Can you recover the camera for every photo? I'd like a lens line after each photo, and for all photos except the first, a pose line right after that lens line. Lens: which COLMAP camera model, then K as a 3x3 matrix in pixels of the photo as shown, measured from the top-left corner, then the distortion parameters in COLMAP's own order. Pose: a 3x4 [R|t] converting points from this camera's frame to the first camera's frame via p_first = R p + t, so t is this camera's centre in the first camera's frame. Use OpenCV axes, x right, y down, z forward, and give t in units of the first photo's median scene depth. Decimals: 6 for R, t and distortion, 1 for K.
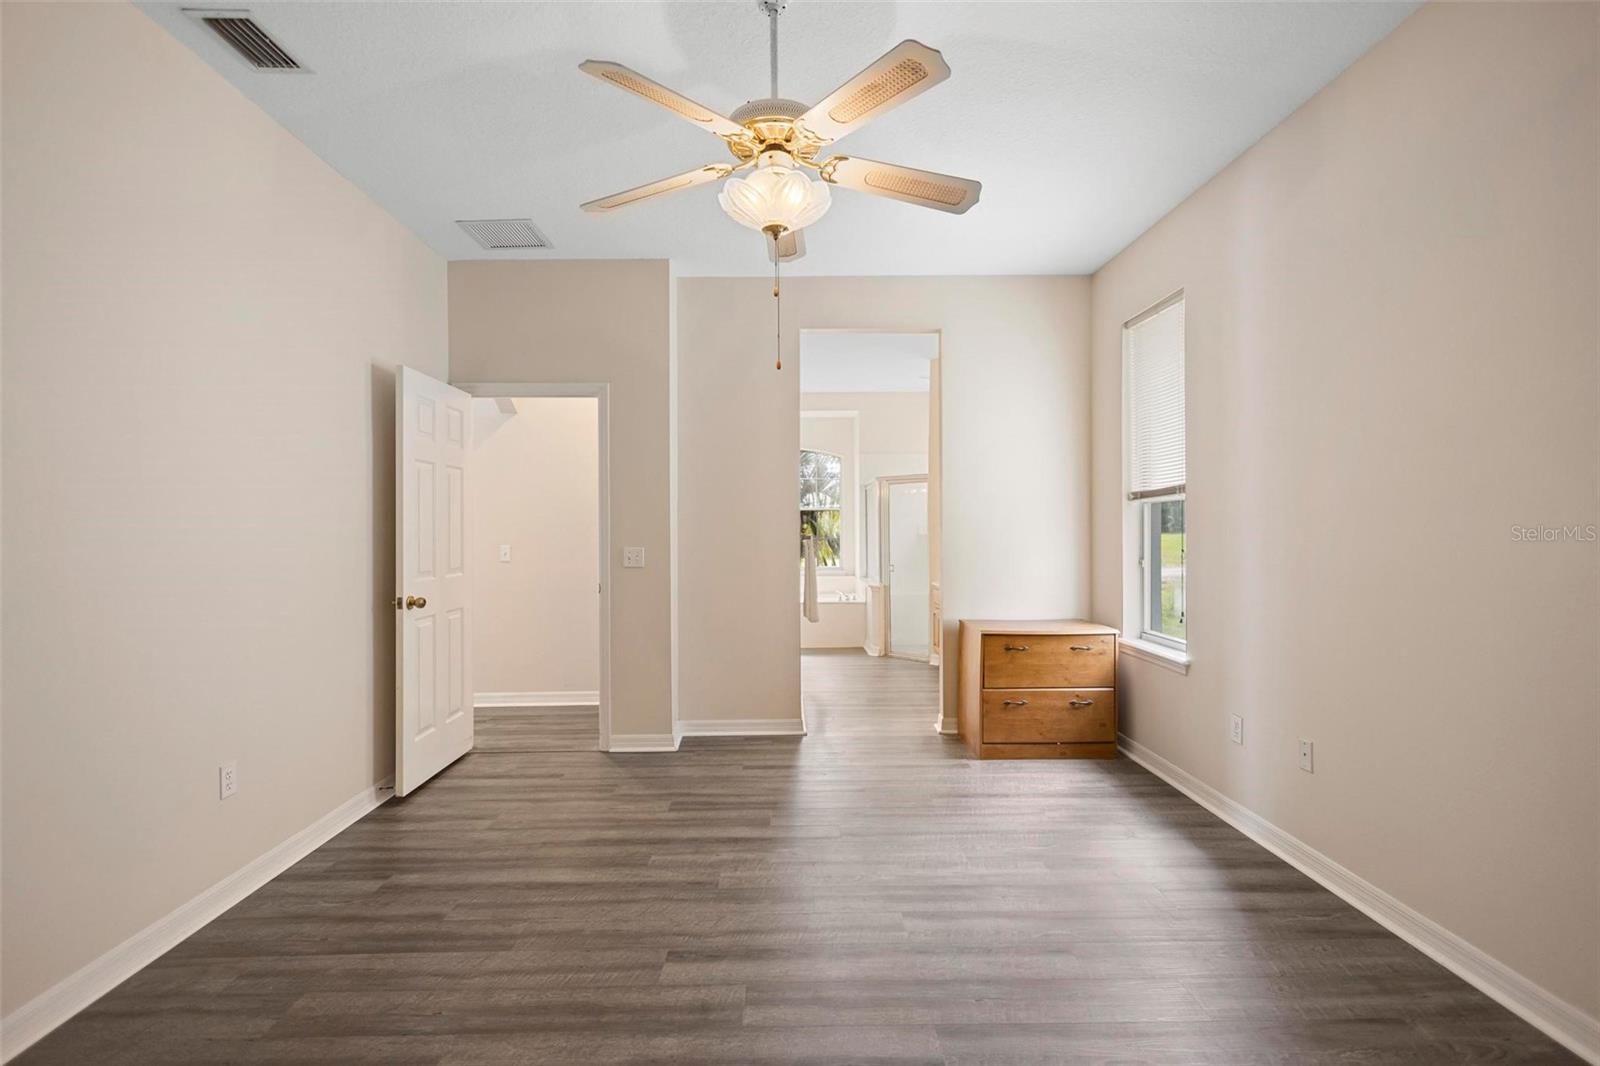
lens RADIAL K [[728.8, 0, 805.2], [0, 728.8, 529.7], [0, 0, 1]] dist [0.007156, -0.002333]
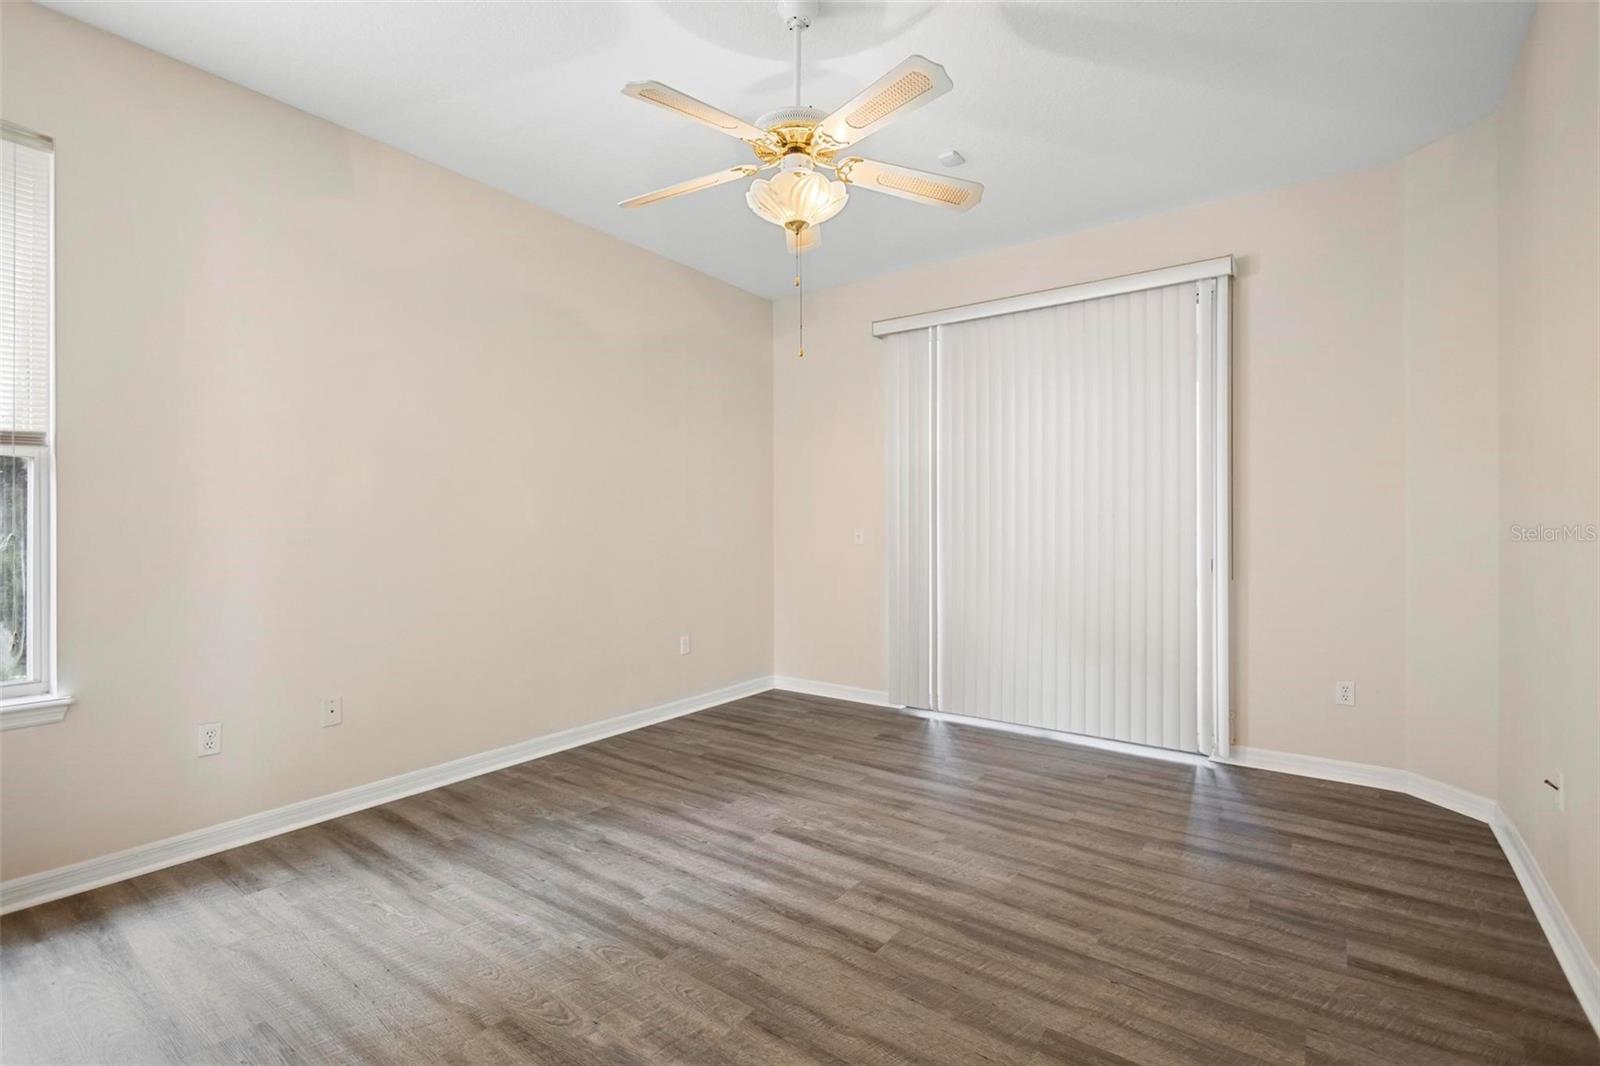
lens RADIAL K [[728.8, 0, 805.6], [0, 728.8, 527.9], [0, 0, 1]] dist [0.007156, -0.002333]
pose [[-0.795912, 0.003765, 0.605401, -0.697959], [0.008773, 0.999947, 0.005315, 0.041679], [-0.605349, 0.009542, -0.795903, 1.836730]]
